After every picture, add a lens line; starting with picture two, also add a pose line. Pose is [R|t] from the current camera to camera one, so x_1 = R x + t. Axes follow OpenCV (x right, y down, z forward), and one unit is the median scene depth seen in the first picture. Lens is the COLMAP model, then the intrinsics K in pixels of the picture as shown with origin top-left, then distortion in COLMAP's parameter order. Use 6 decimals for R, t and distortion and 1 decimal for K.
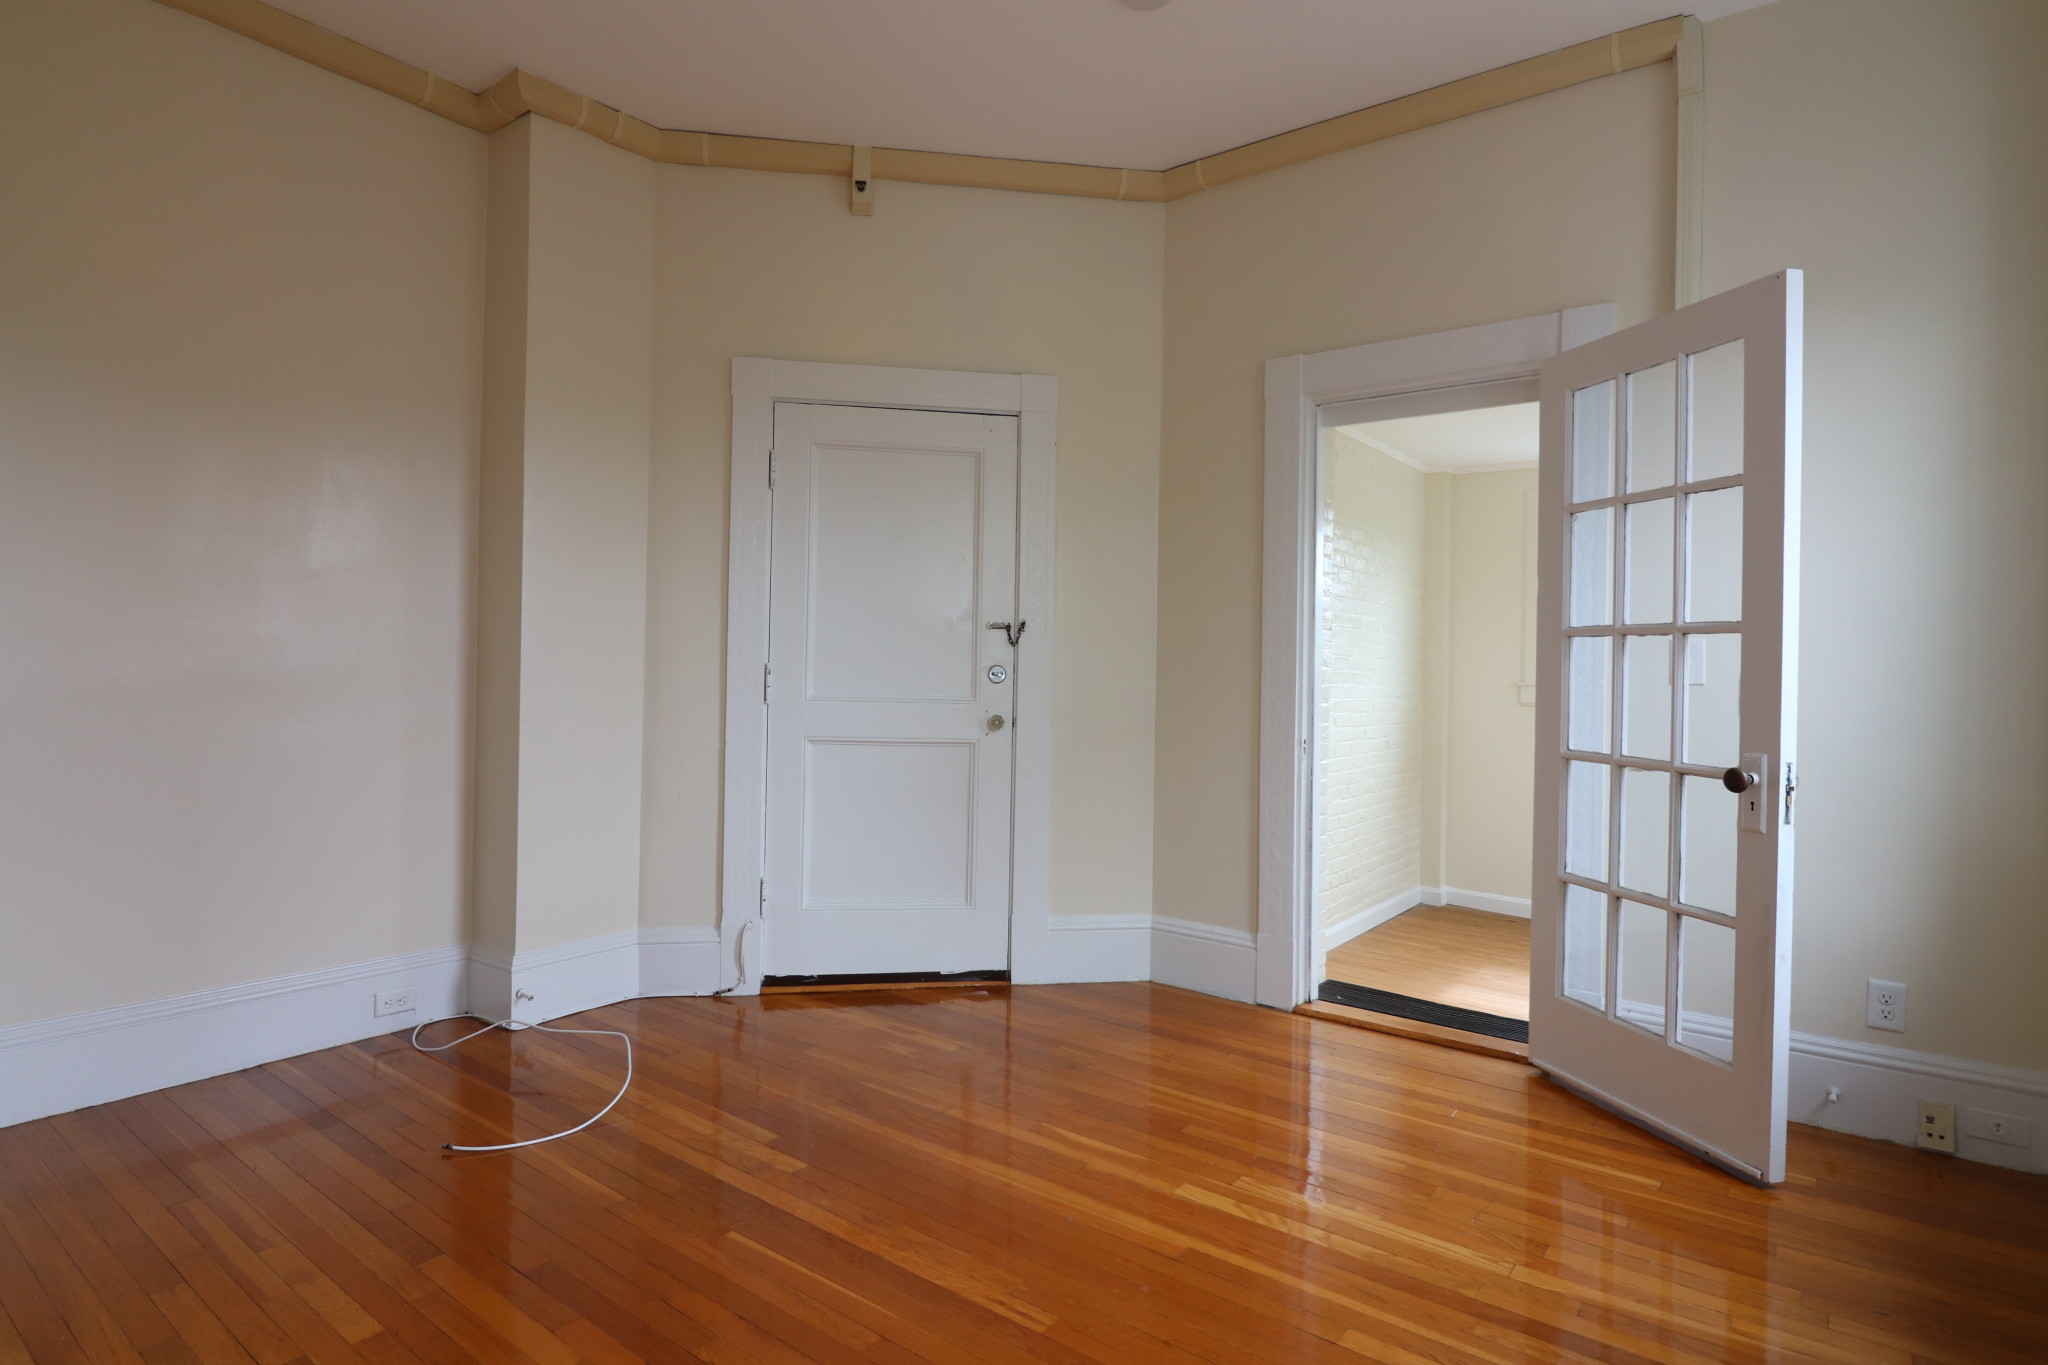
lens RADIAL K [[1071.8, 0, 1016.4], [0, 1071.8, 678.3], [0, 0, 1]] dist [0.003130, -0.002551]
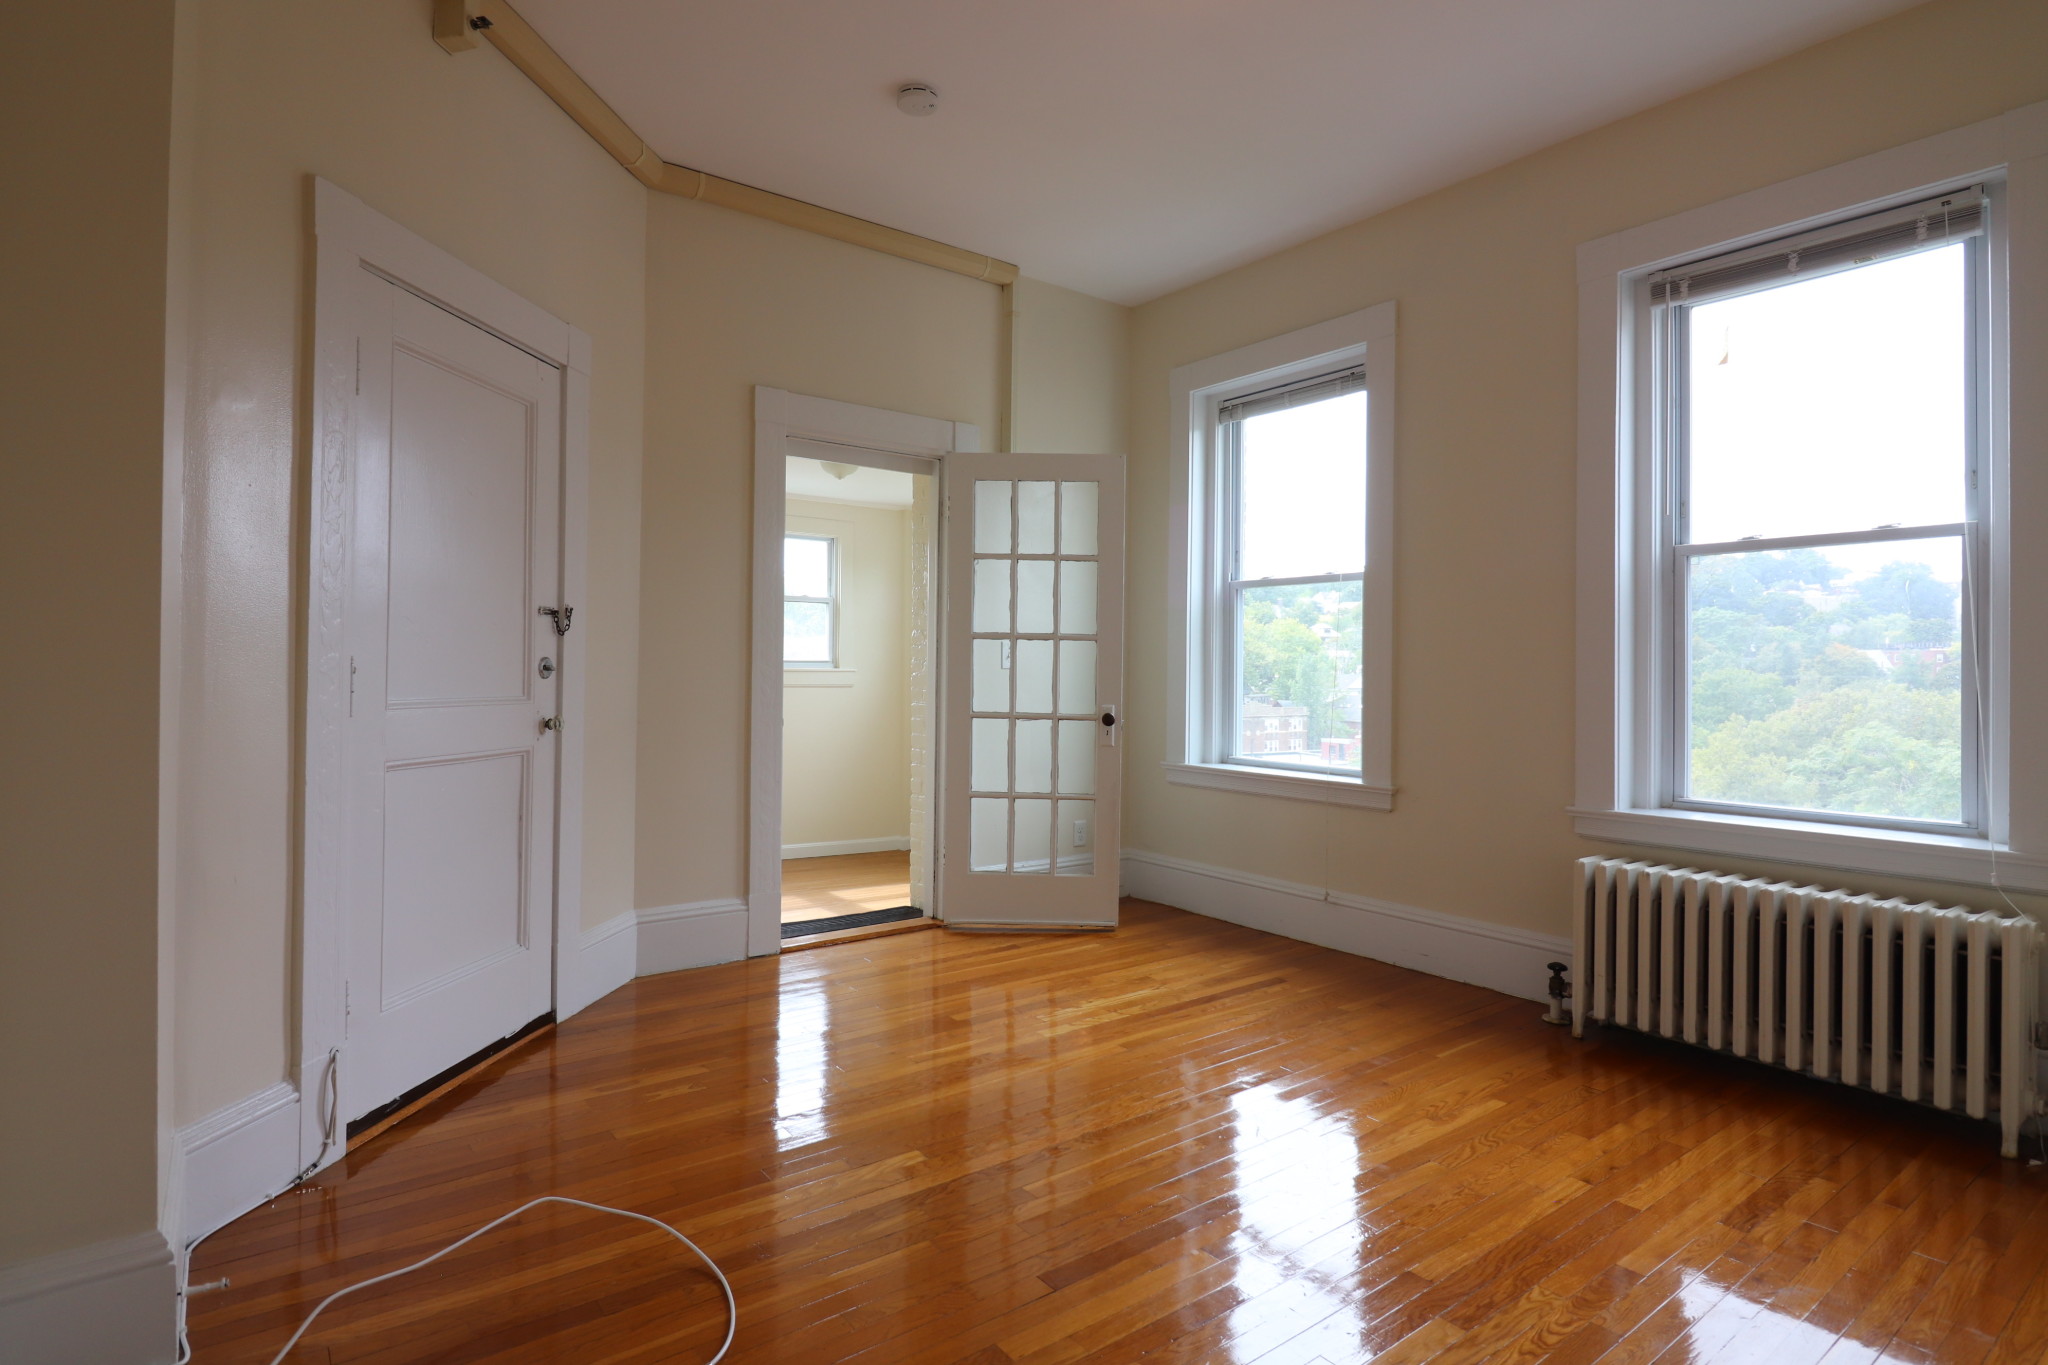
lens RADIAL K [[1071.8, 0, 1034.1], [0, 1071.8, 675.0], [0, 0, 1]] dist [0.003130, -0.002551]
pose [[0.258463, -0.019684, 0.965821, -0.850379], [0.005411, 0.999806, 0.018928, -0.013476], [-0.966006, 0.000334, 0.258520, 0.463694]]
